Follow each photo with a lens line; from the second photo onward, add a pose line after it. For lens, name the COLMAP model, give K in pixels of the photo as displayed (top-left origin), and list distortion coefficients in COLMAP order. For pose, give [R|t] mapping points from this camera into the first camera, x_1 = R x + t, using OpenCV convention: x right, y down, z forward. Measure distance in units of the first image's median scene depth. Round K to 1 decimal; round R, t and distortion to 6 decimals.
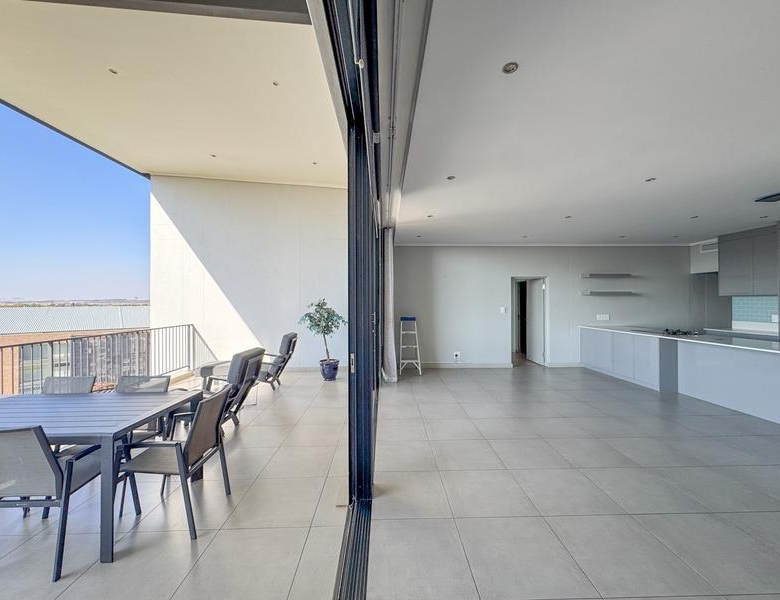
lens RADIAL K [[322.1, 0, 390.2], [0, 322.1, 300.3], [0, 0, 1]] dist [0.002550, -0.000454]
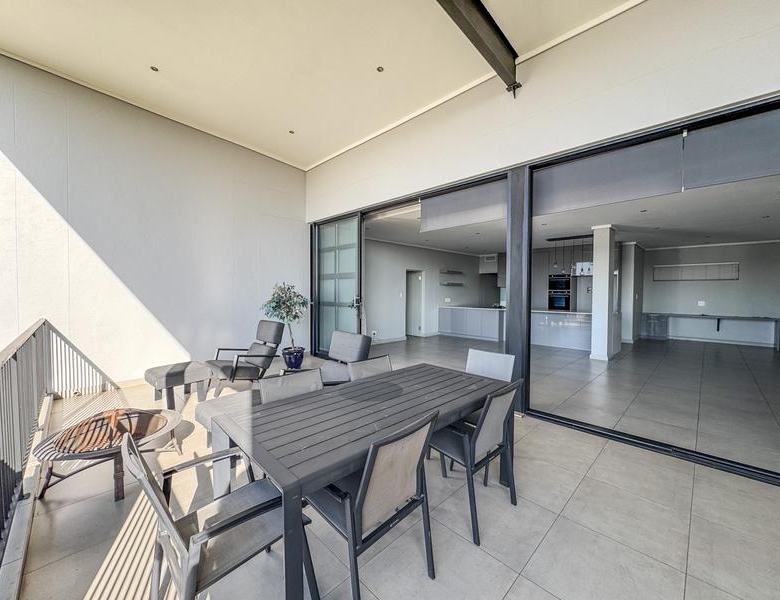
lens RADIAL K [[322.1, 0, 389.1], [0, 322.1, 302.0], [0, 0, 1]] dist [0.002550, -0.000454]
pose [[0.720573, -0.014703, 0.693223, -0.605841], [-0.011722, 0.999374, 0.033380, 0.015949], [-0.693280, -0.032179, 0.719950, 0.128746]]
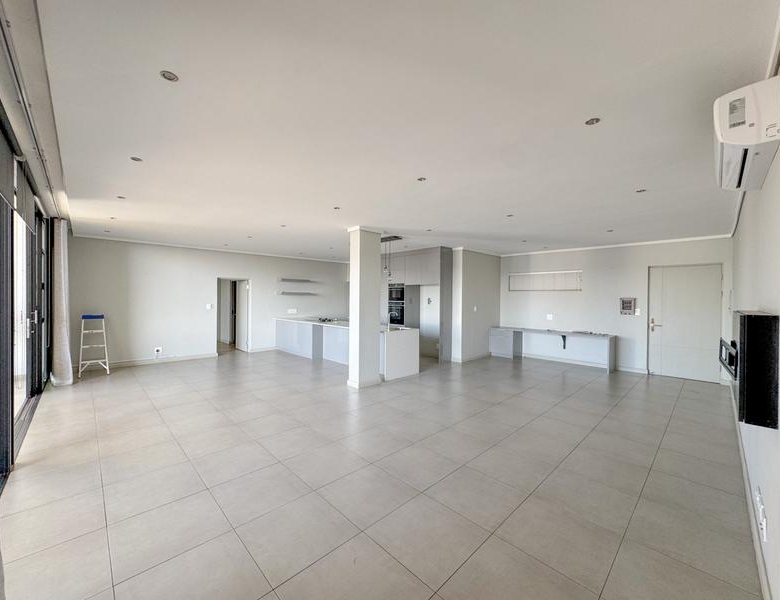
lens RADIAL K [[322.1, 0, 392.1], [0, 322.1, 300.5], [0, 0, 1]] dist [0.002550, -0.000454]
pose [[0.733123, 0.002025, 0.680093, 0.056262], [-0.014428, 0.999817, 0.012577, -0.015136], [-0.679943, -0.019033, 0.733018, -0.283732]]
